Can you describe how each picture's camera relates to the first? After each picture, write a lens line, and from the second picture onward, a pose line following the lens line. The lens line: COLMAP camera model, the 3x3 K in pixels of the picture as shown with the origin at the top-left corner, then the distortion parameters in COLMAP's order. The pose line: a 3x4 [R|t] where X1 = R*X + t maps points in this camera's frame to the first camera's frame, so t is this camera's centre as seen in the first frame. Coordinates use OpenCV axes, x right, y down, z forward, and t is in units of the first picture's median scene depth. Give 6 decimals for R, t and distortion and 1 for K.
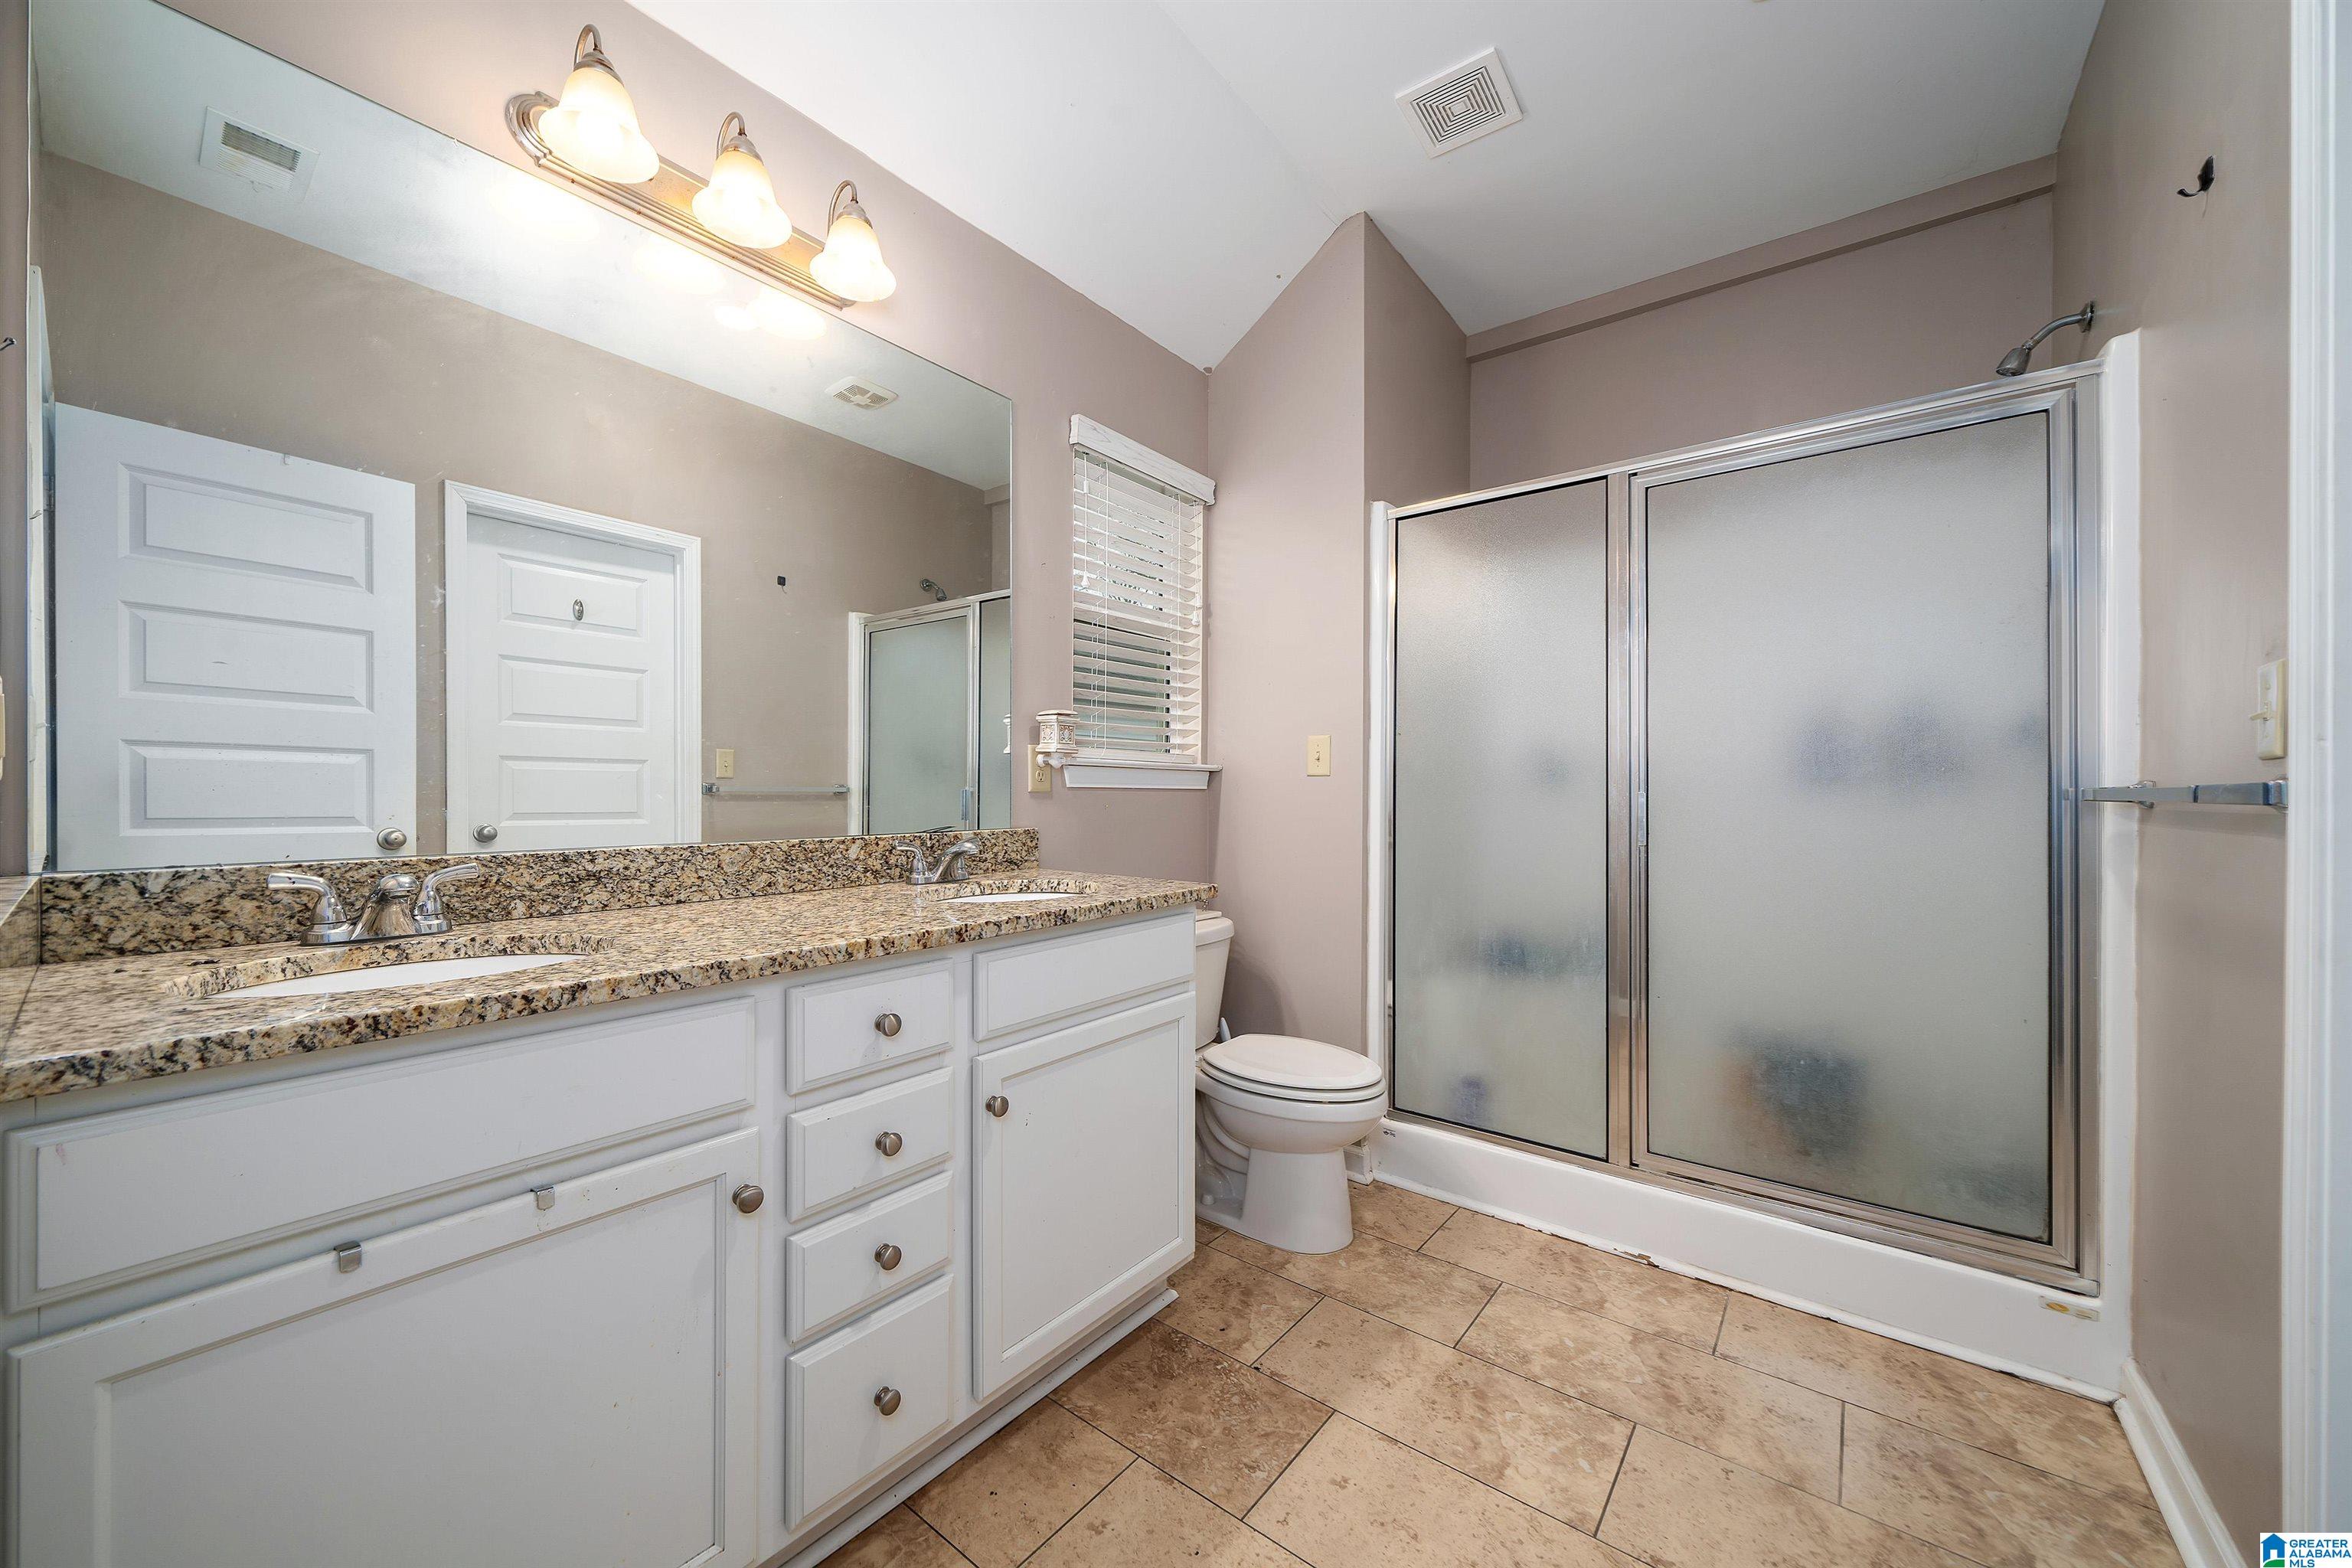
lens RADIAL K [[870.3, 0, 1176.0], [0, 870.3, 784.0], [0, 0, 1]] dist [-0.000719, -0.000124]
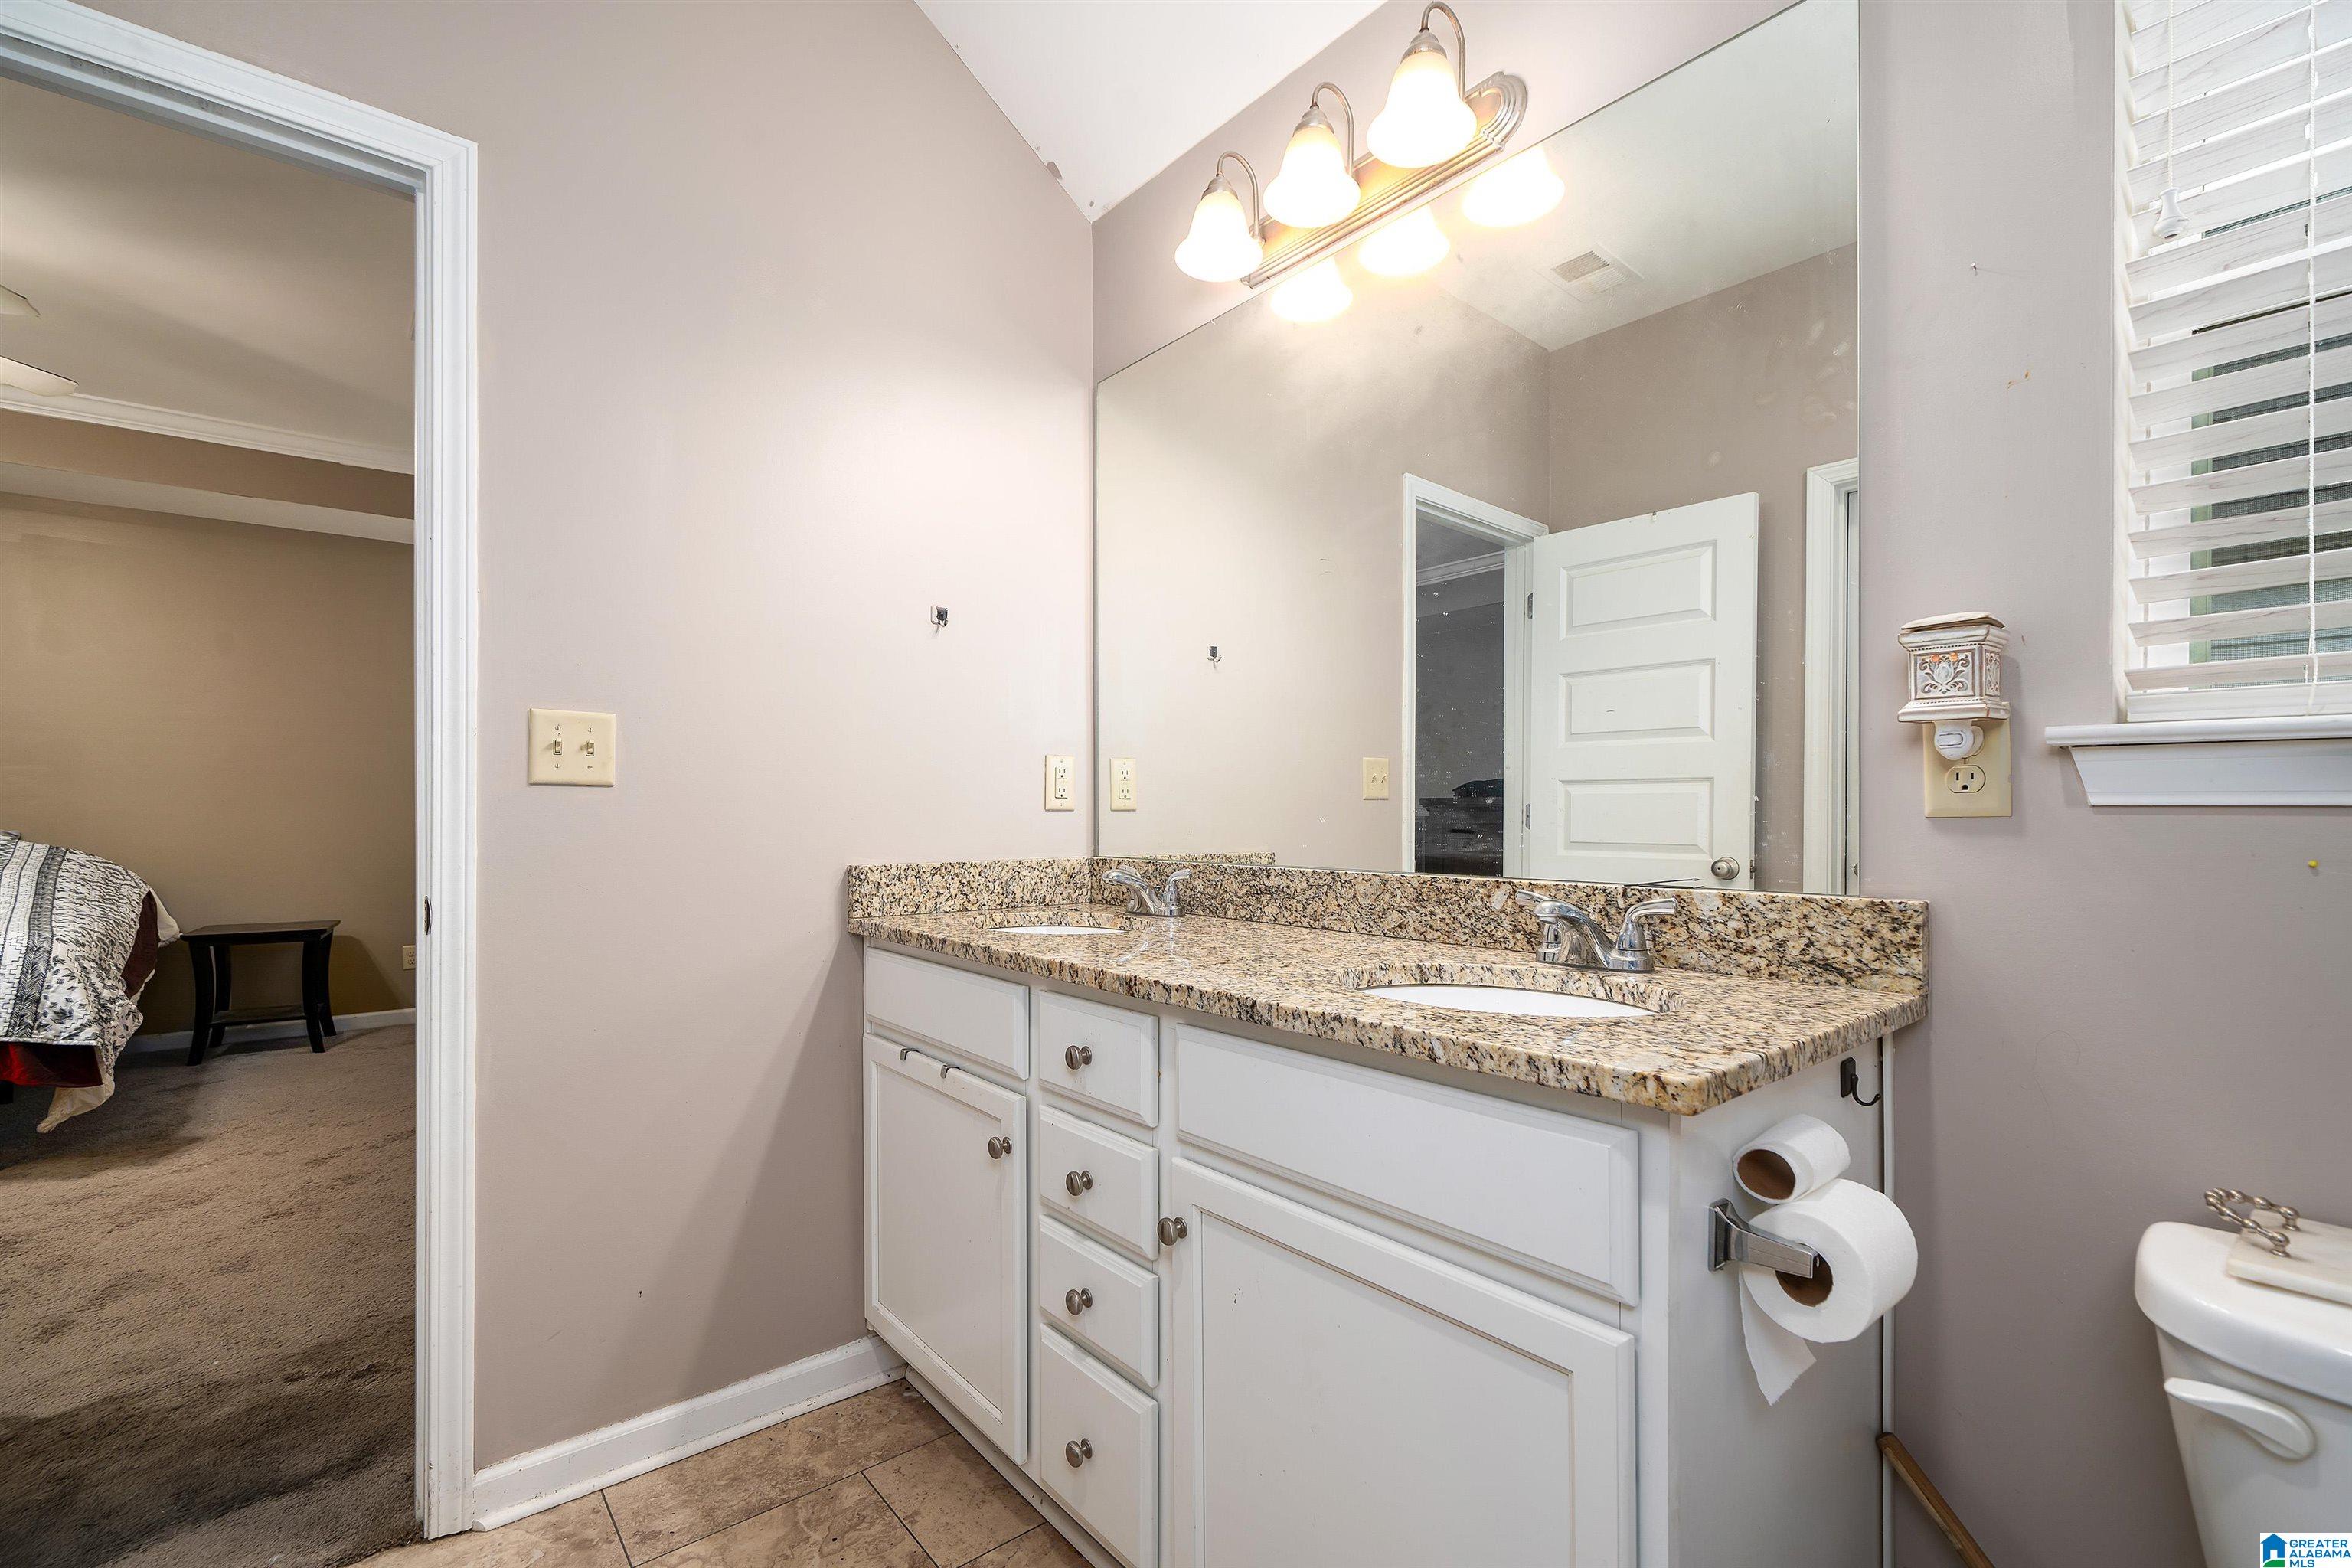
lens RADIAL K [[1030.5, 0, 1175.1], [0, 1030.5, 839.7], [0, 0, 1]] dist [-0.001292, -0.000045]
pose [[-0.218189, 0.016235, -0.975771, 0.568900], [-0.000088, 0.999861, 0.016655, 0.016744], [0.975906, 0.003720, -0.218158, 1.045898]]
